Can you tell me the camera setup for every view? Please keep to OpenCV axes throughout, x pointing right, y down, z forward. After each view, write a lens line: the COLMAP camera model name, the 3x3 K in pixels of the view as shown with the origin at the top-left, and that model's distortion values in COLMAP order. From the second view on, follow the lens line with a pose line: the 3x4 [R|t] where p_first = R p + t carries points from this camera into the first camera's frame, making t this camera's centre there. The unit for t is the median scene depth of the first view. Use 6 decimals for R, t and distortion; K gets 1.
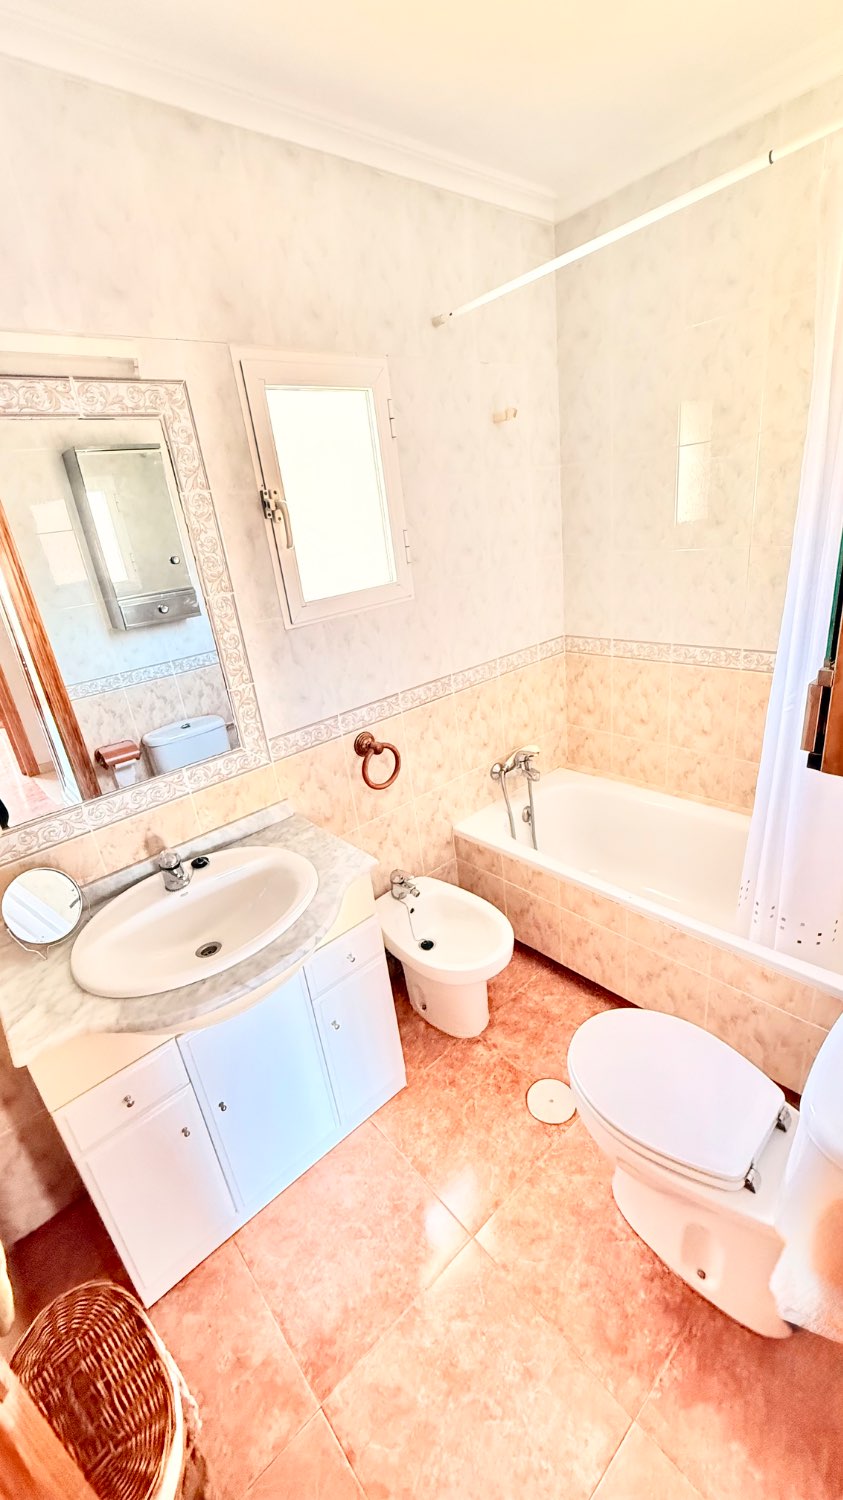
lens RADIAL K [[597.5, 0, 420.7], [0, 597.5, 751.1], [0, 0, 1]] dist [0.002489, -0.000440]
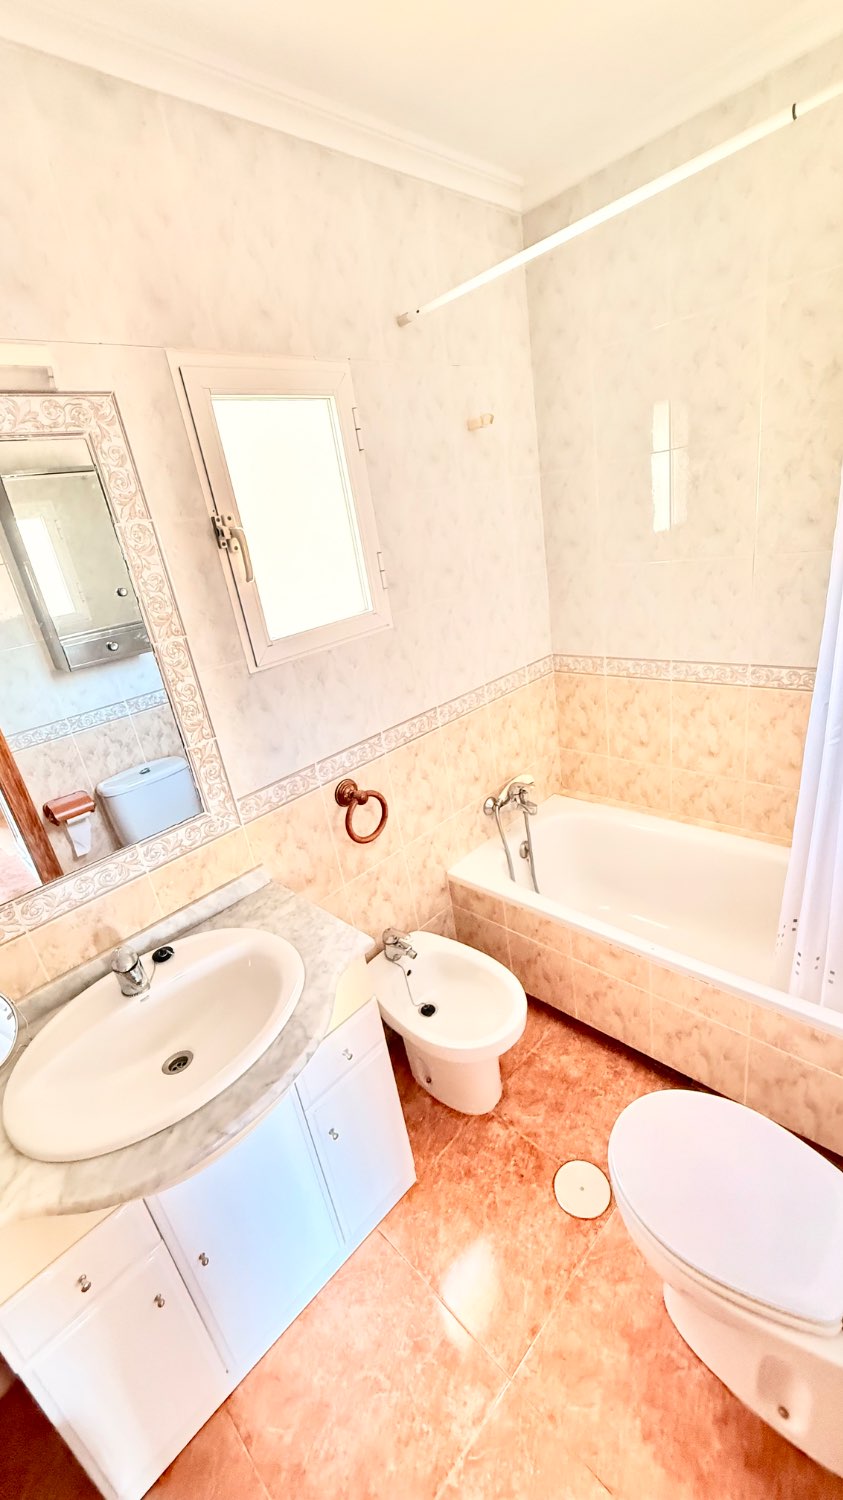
lens RADIAL K [[597.5, 0, 419.2], [0, 597.5, 750.6], [0, 0, 1]] dist [0.002489, -0.000440]
pose [[0.997388, -0.056075, 0.045538, -0.025990], [0.056703, 0.998311, -0.012619, -0.065453], [-0.044754, 0.015168, 0.998883, 0.120188]]
